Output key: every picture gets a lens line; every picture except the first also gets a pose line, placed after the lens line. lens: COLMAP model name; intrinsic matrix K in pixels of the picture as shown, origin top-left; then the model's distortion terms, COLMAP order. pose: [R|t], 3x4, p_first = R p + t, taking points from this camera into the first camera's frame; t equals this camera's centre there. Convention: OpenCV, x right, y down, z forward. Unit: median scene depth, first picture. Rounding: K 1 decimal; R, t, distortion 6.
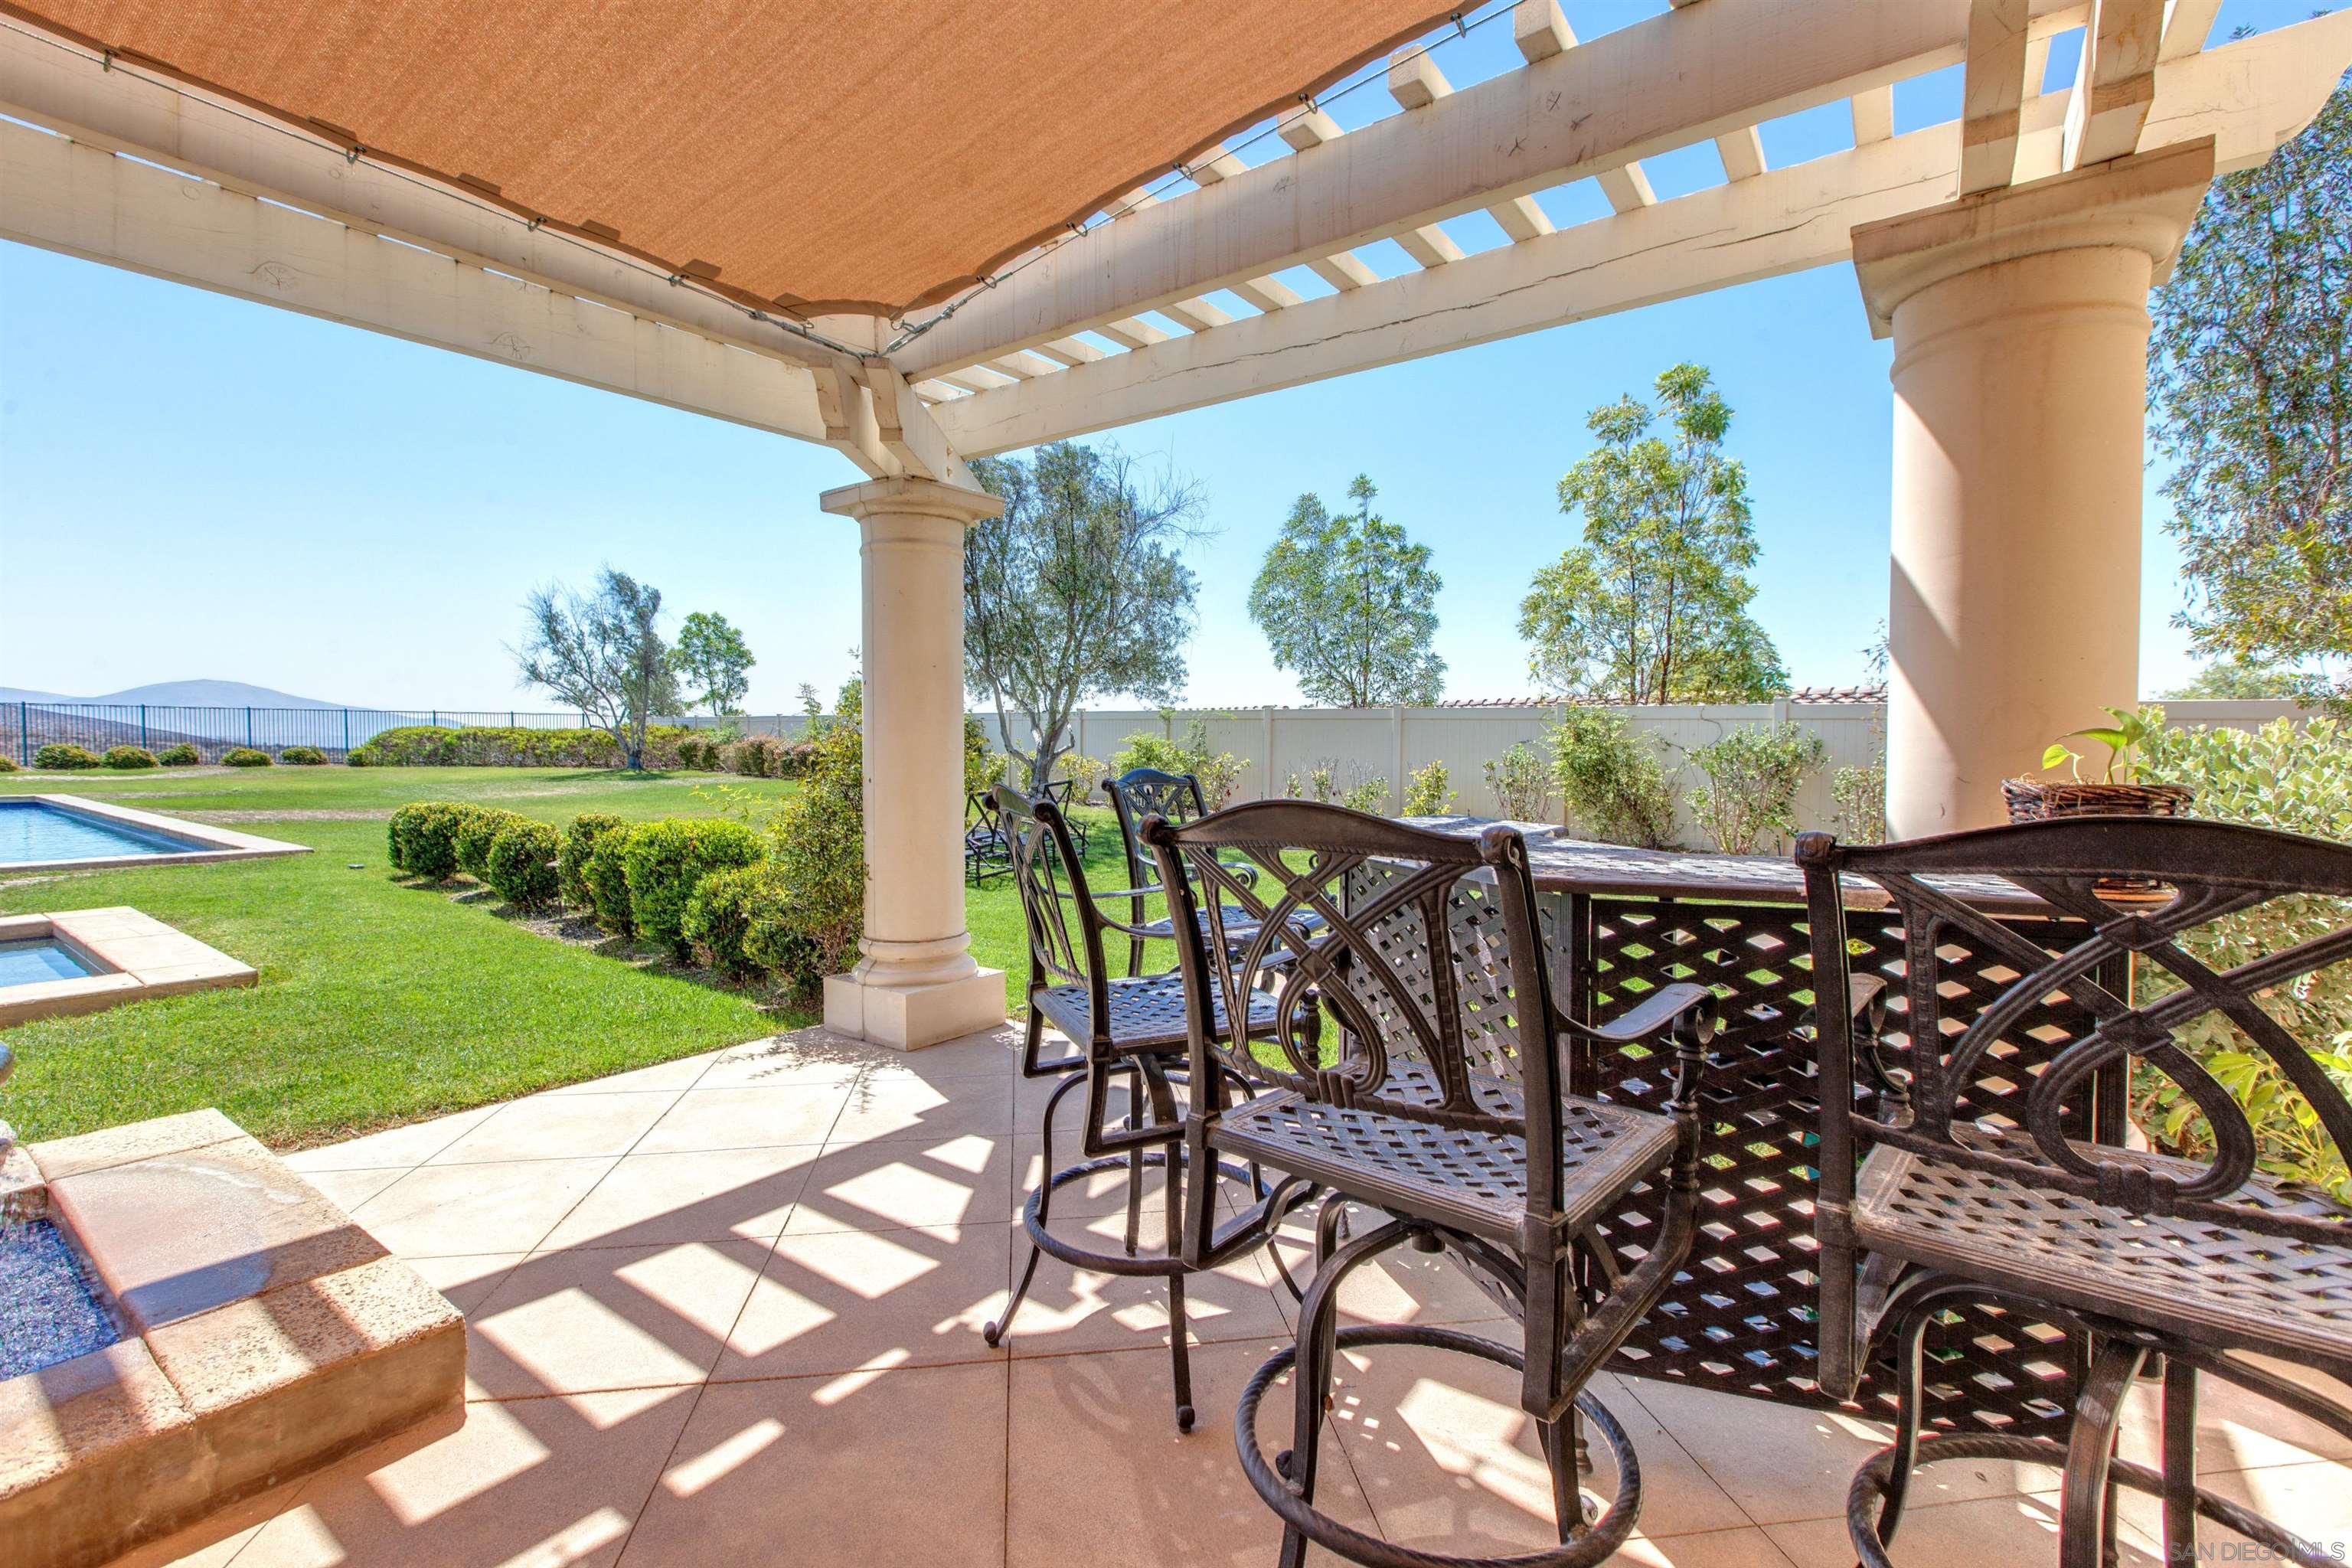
lens RADIAL K [[1047.8, 0, 1162.9], [0, 1047.8, 769.0], [0, 0, 1]] dist [0.014682, -0.002622]
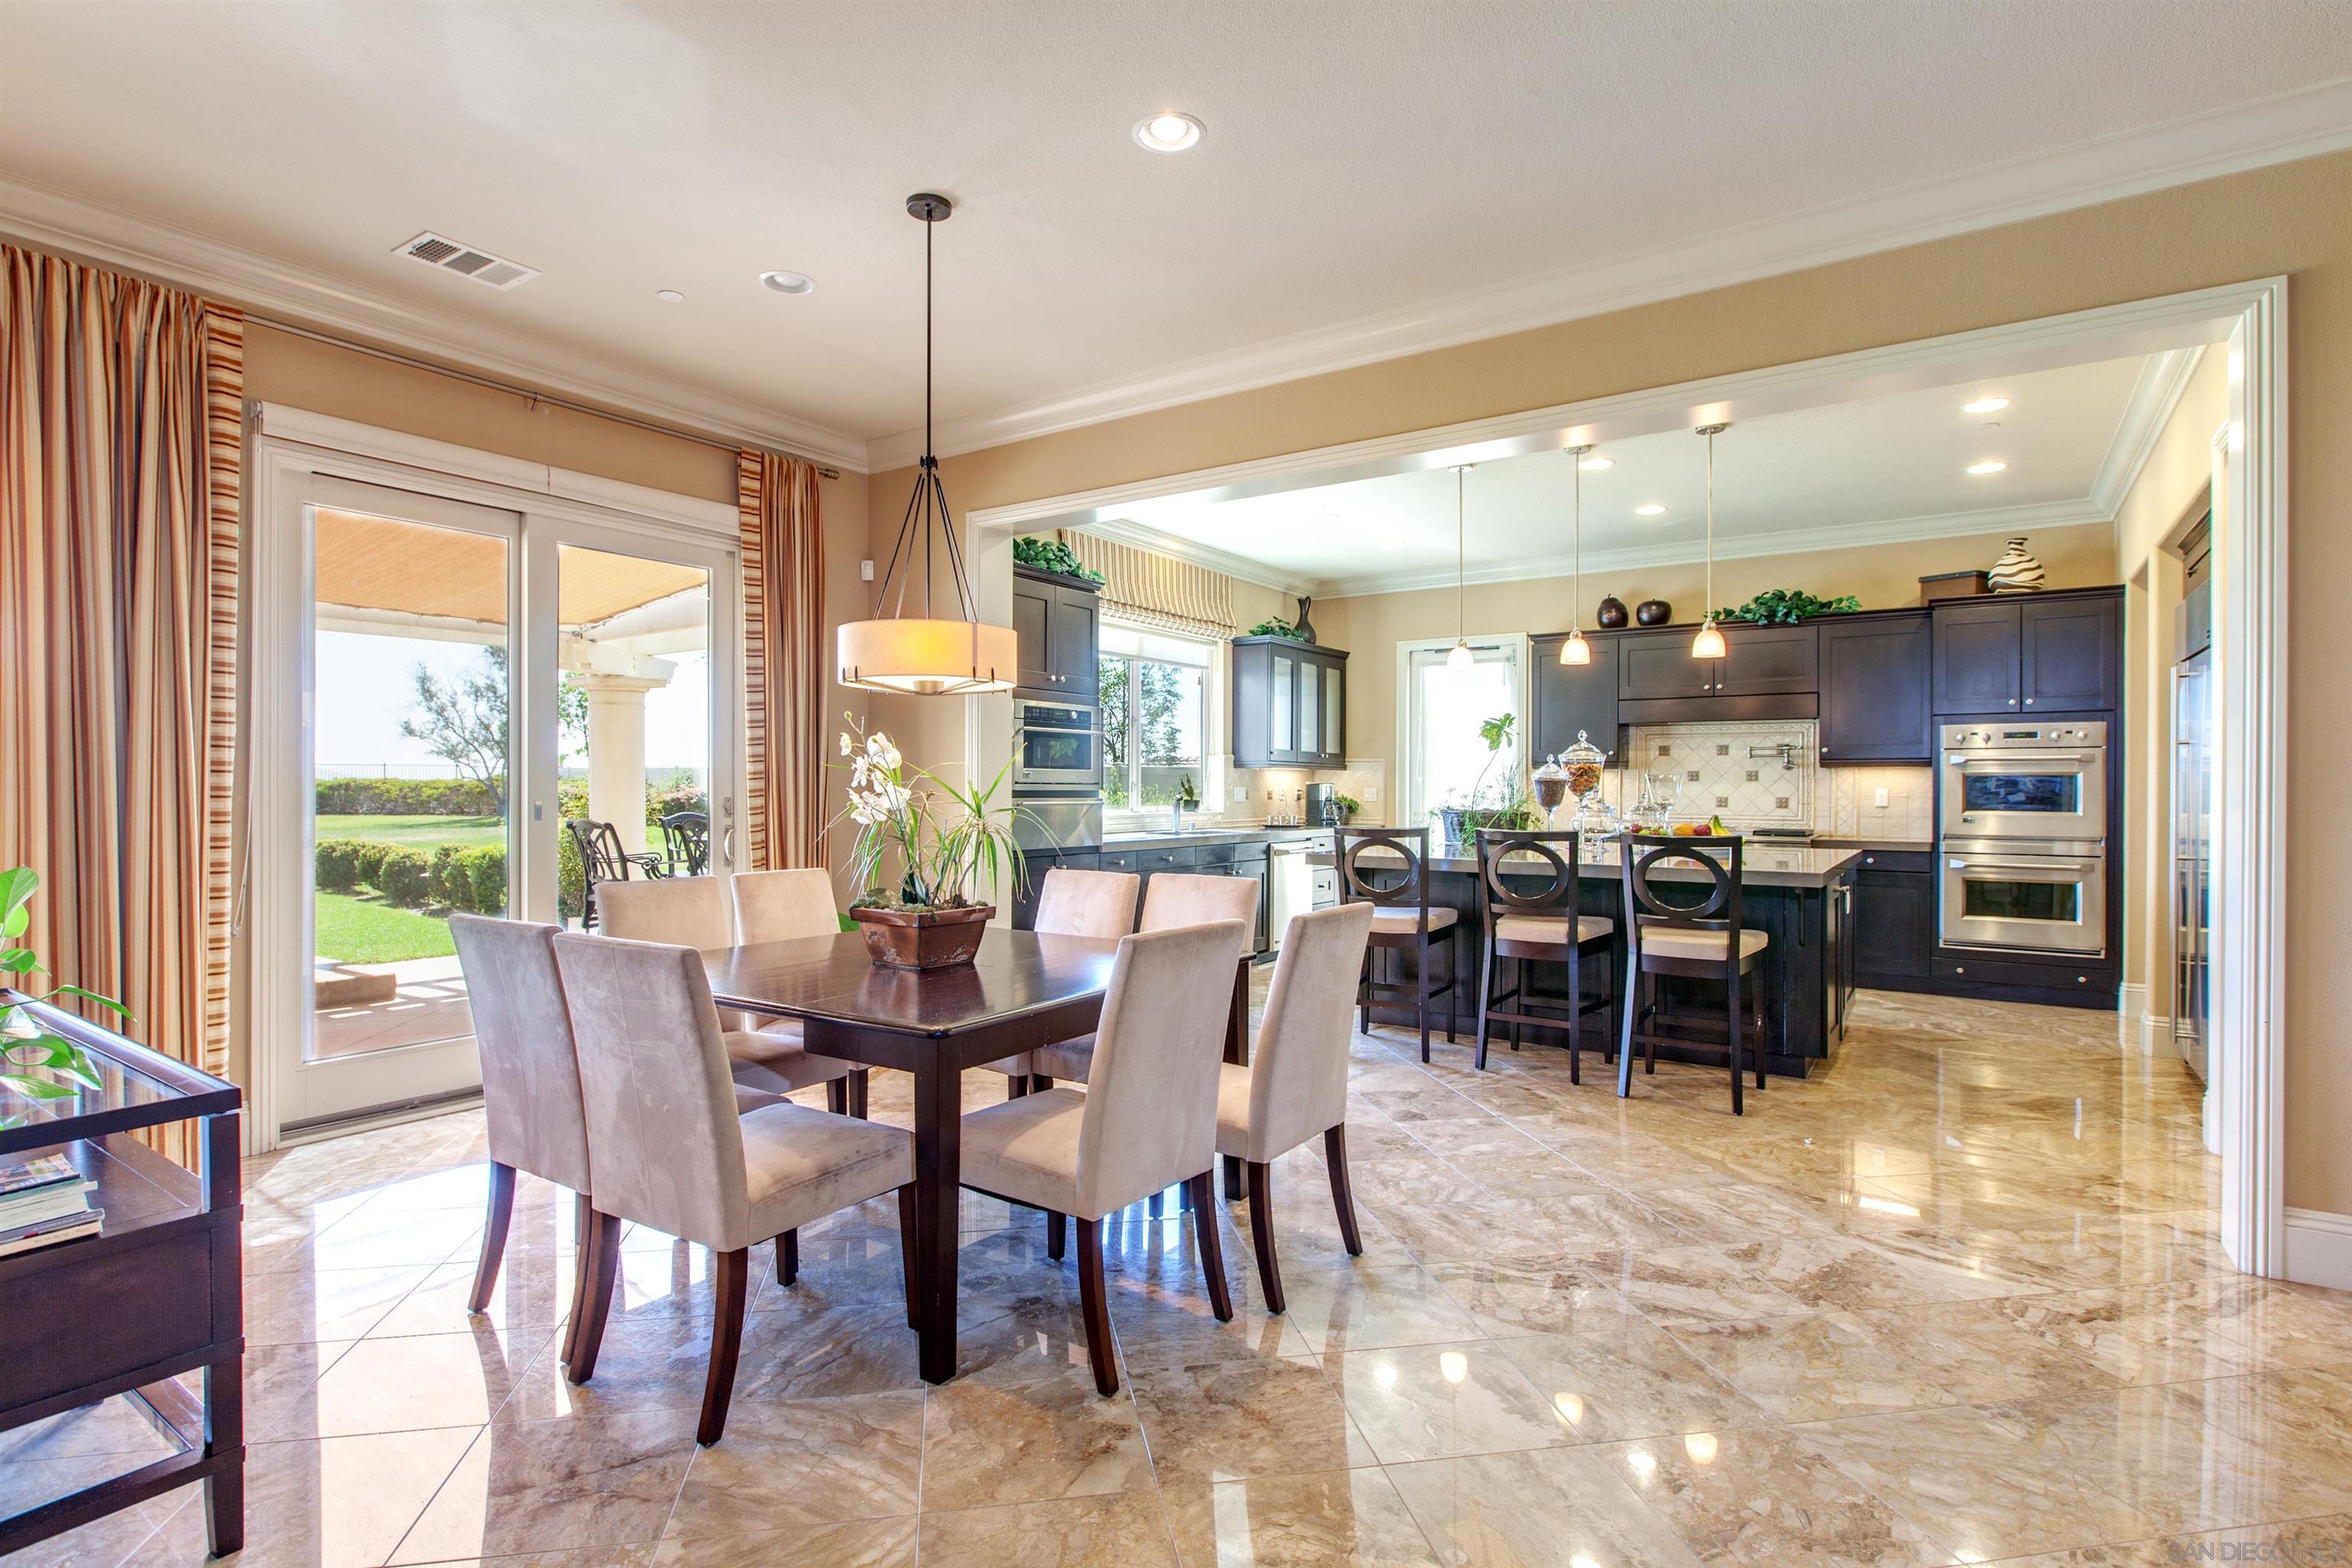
lens RADIAL K [[1156.1, 0, 1200.4], [0, 1156.1, 769.2], [0, 0, 1]] dist [0.034815, -0.000558]
pose [[0.998266, -0.002134, 0.058832, 0.743059], [0.004424, 0.999236, -0.038825, 0.006946], [-0.058704, 0.039018, 0.997513, -1.284848]]
